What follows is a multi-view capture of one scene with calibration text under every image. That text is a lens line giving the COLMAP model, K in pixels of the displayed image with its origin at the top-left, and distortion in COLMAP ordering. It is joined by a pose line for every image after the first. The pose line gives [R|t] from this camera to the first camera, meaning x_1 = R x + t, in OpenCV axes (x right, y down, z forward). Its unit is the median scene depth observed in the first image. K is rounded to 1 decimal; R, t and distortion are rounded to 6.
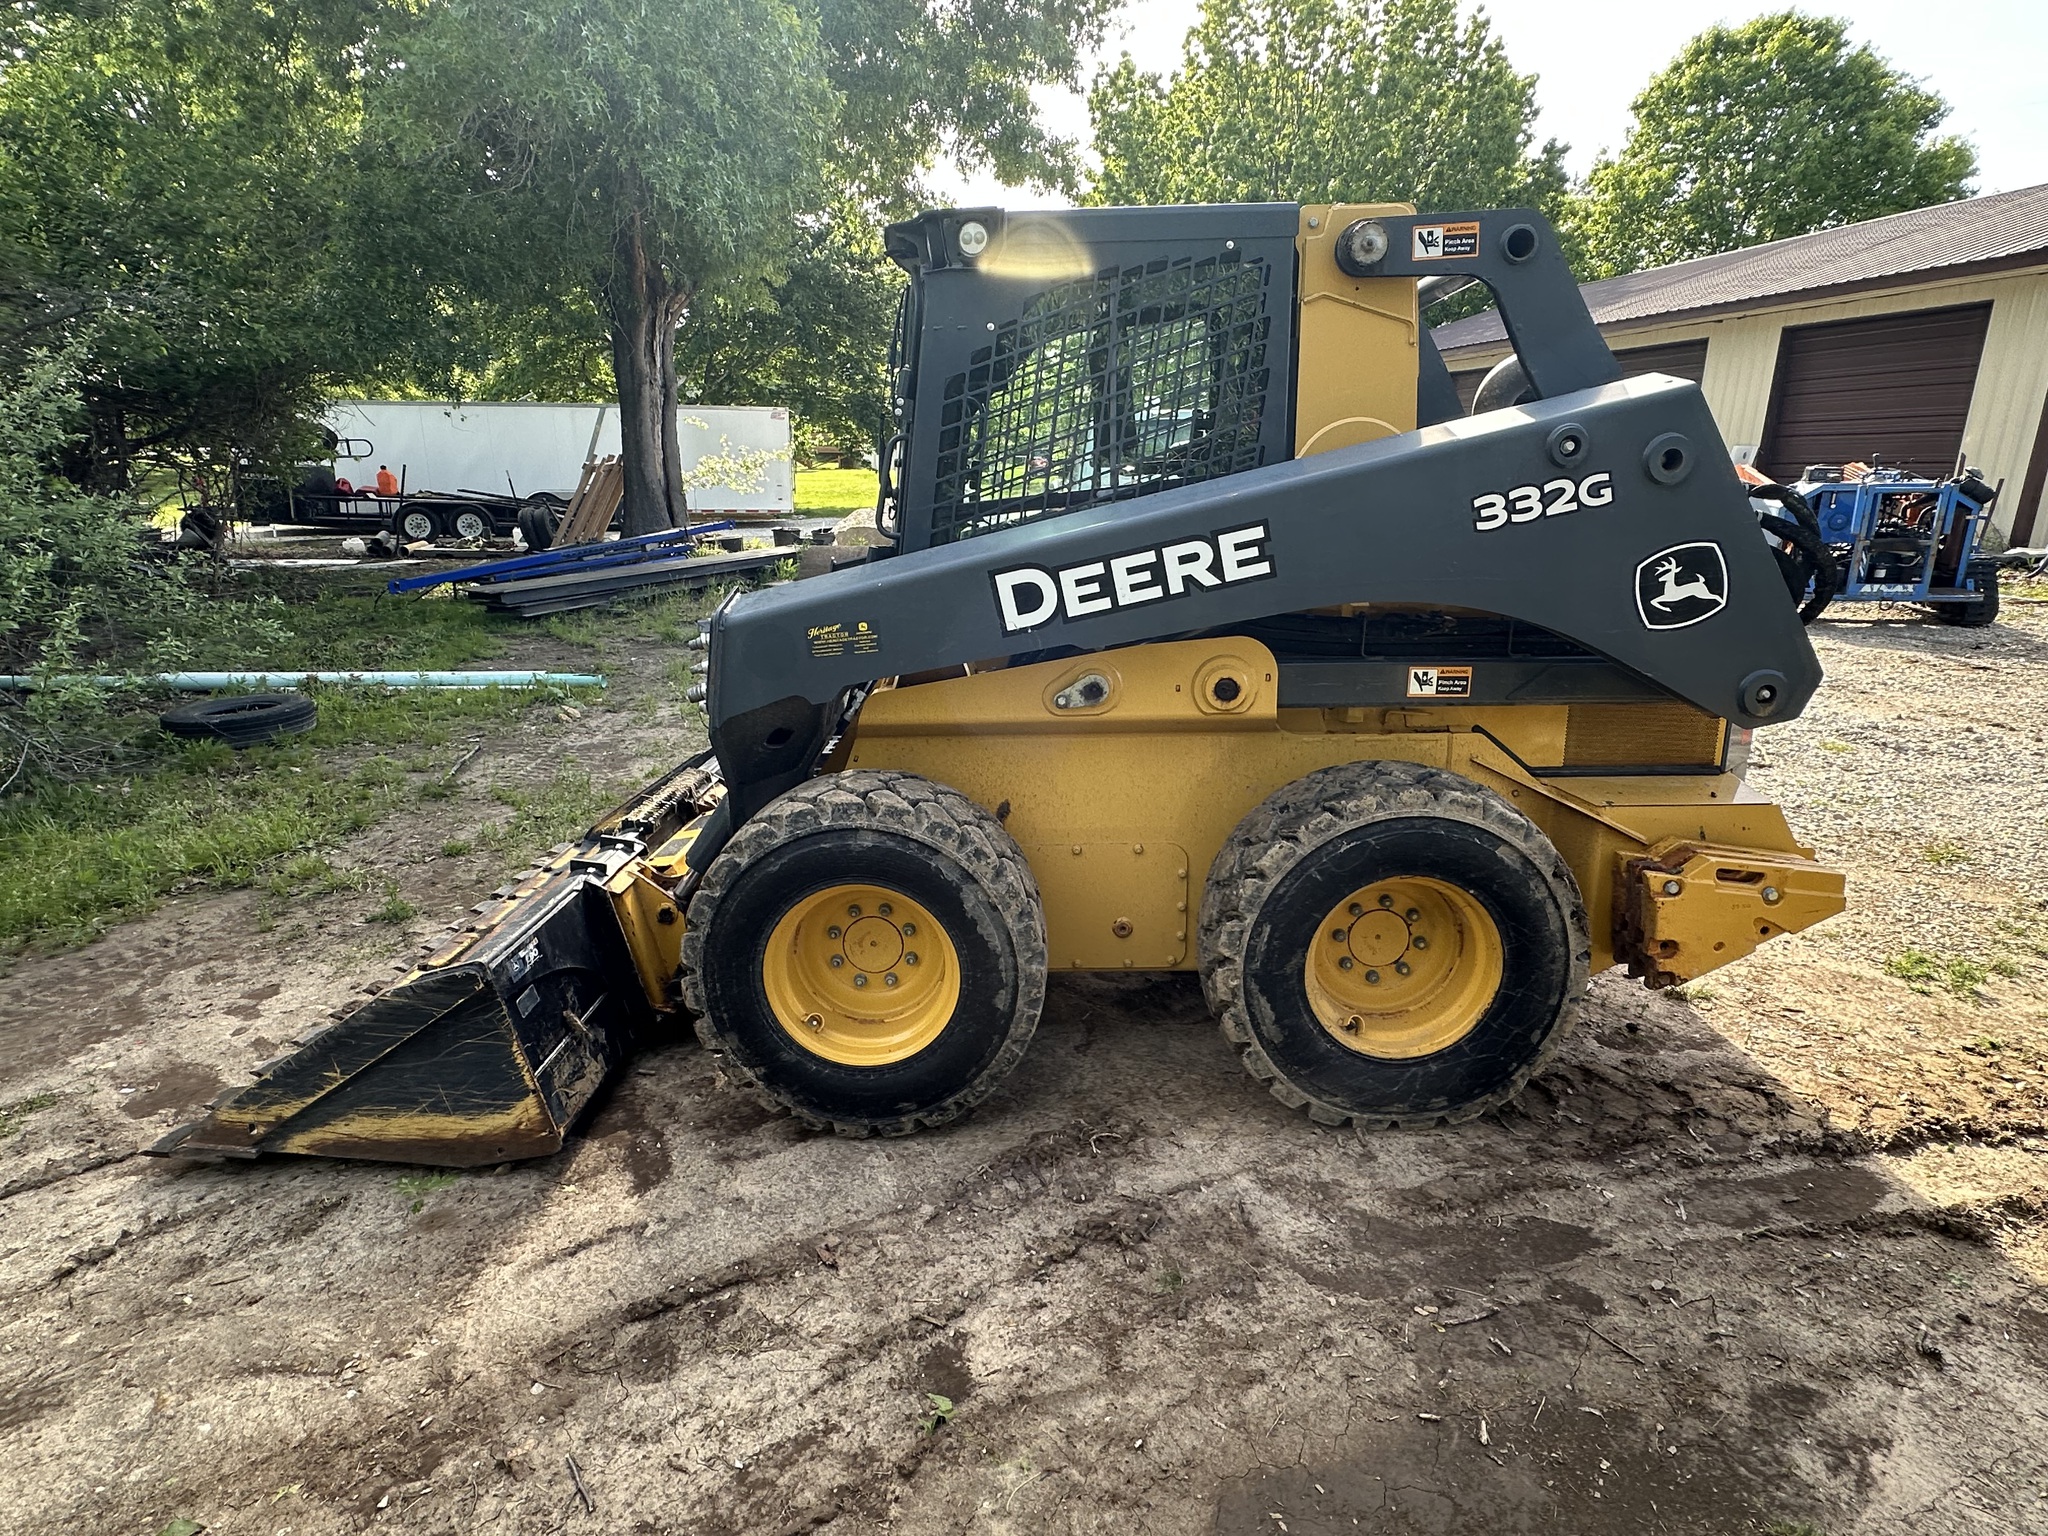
lens RADIAL K [[1077.2, 0, 1021.8], [0, 1077.2, 775.4], [0, 0, 1]] dist [0.002181, -0.002247]
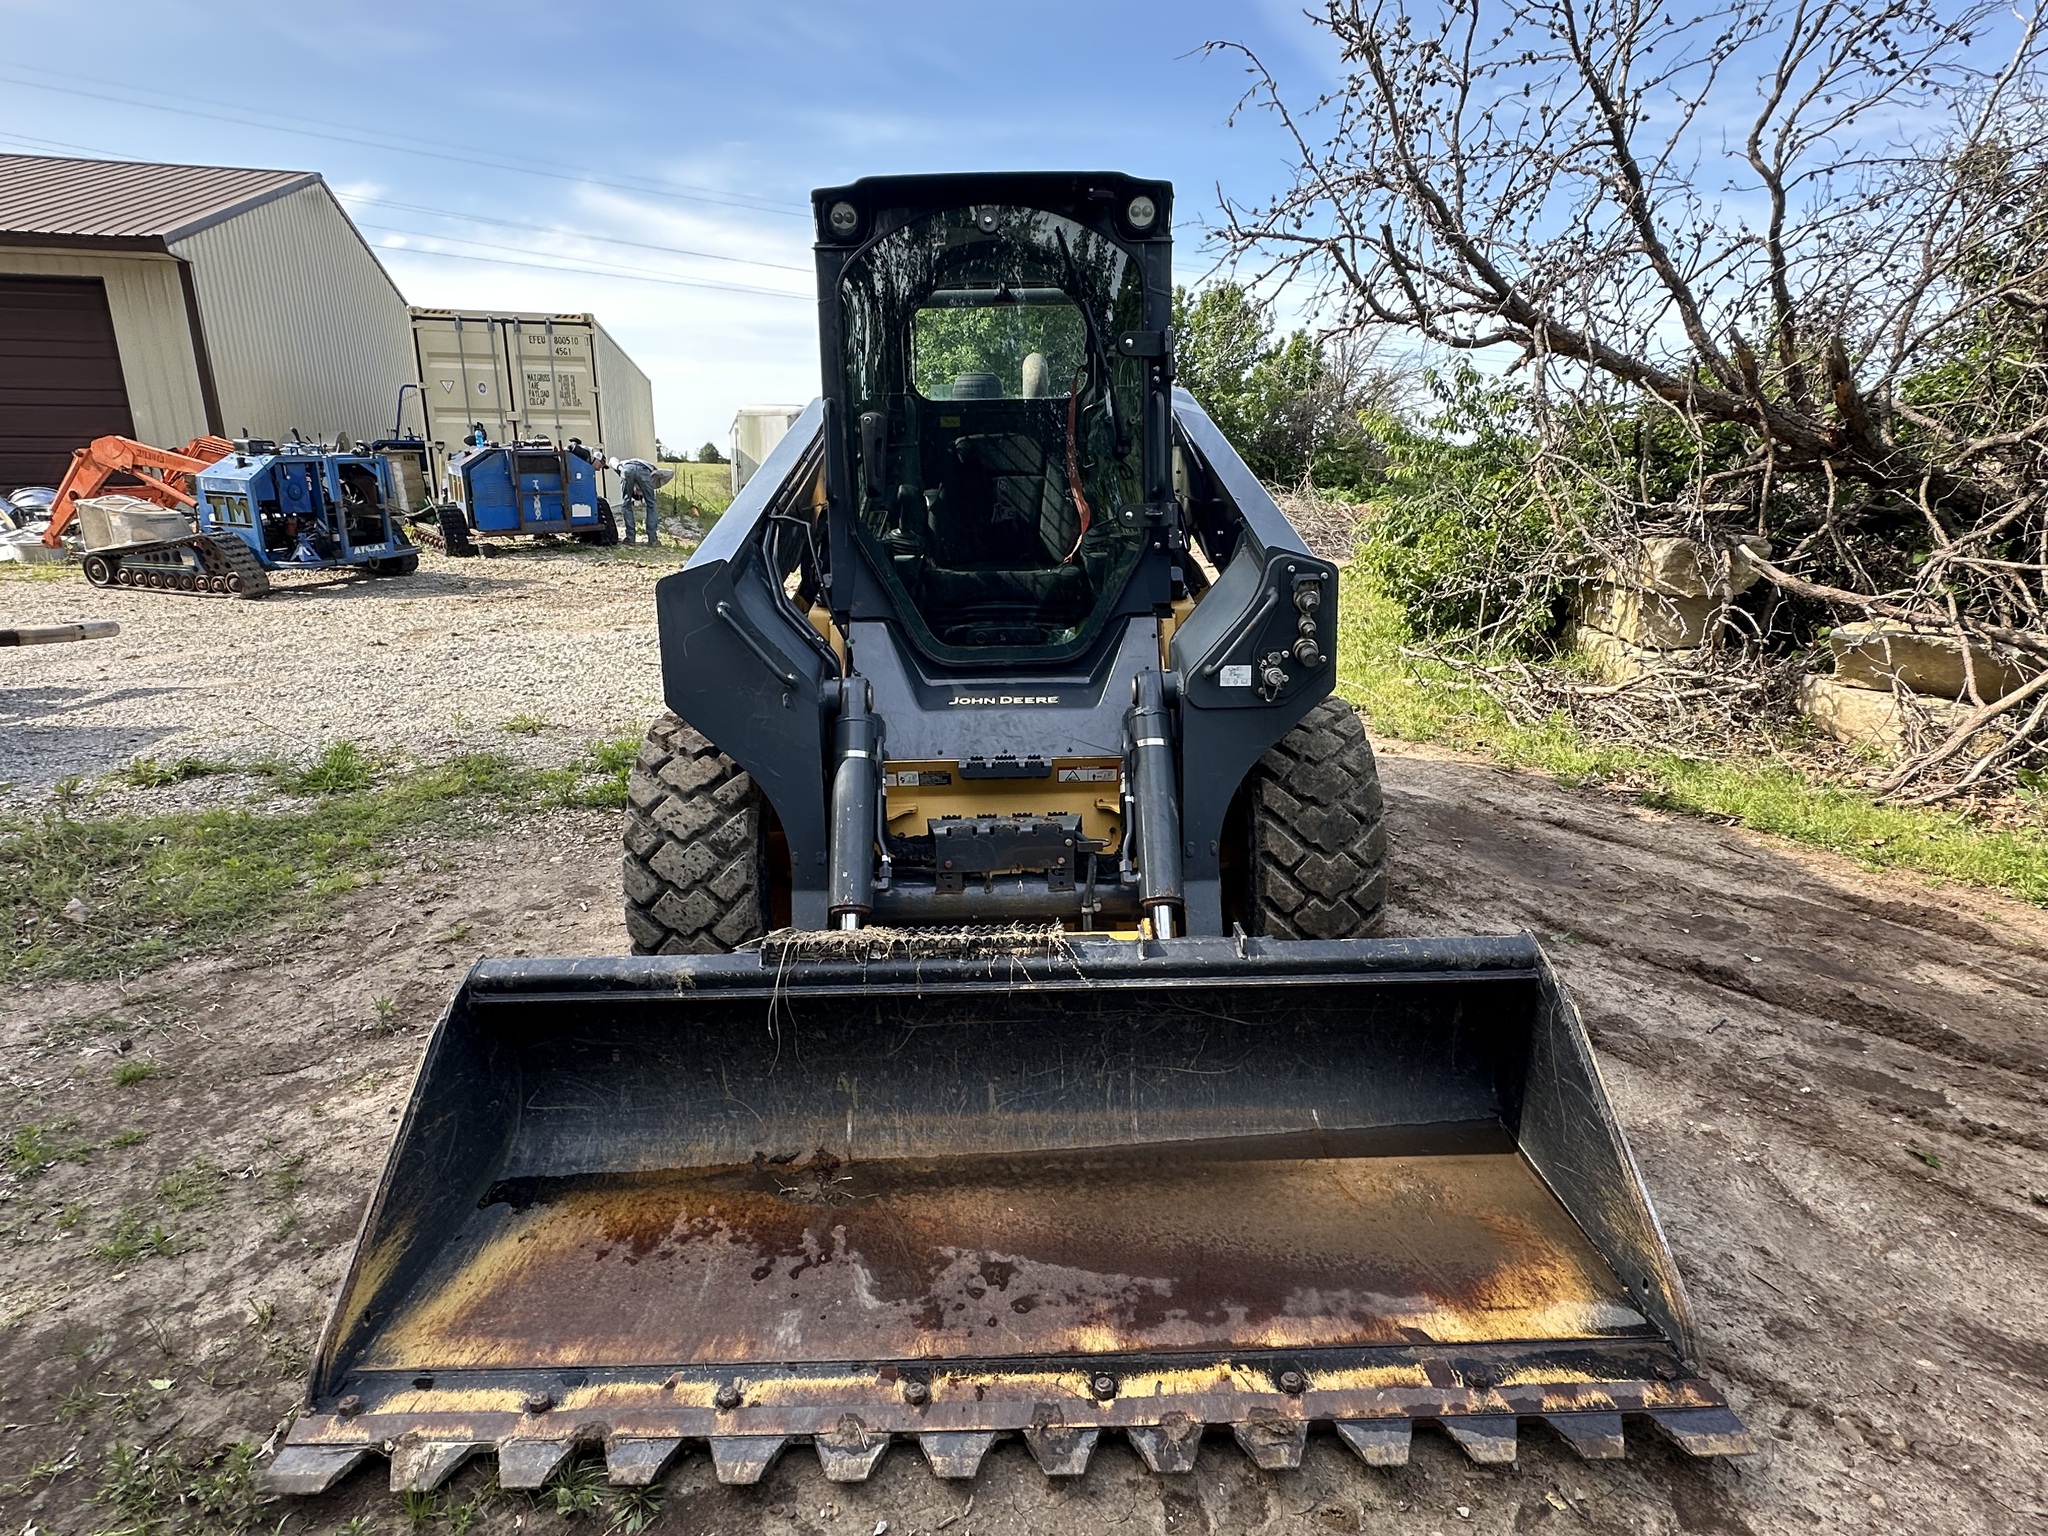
lens RADIAL K [[1077.2, 0, 1017.3], [0, 1077.2, 777.1], [0, 0, 1]] dist [0.002181, -0.002247]
pose [[-0.015934, -0.293355, 0.955871, -1.340016], [0.273519, 0.918249, 0.286368, -0.348241], [-0.961735, 0.266012, 0.065607, 1.298619]]
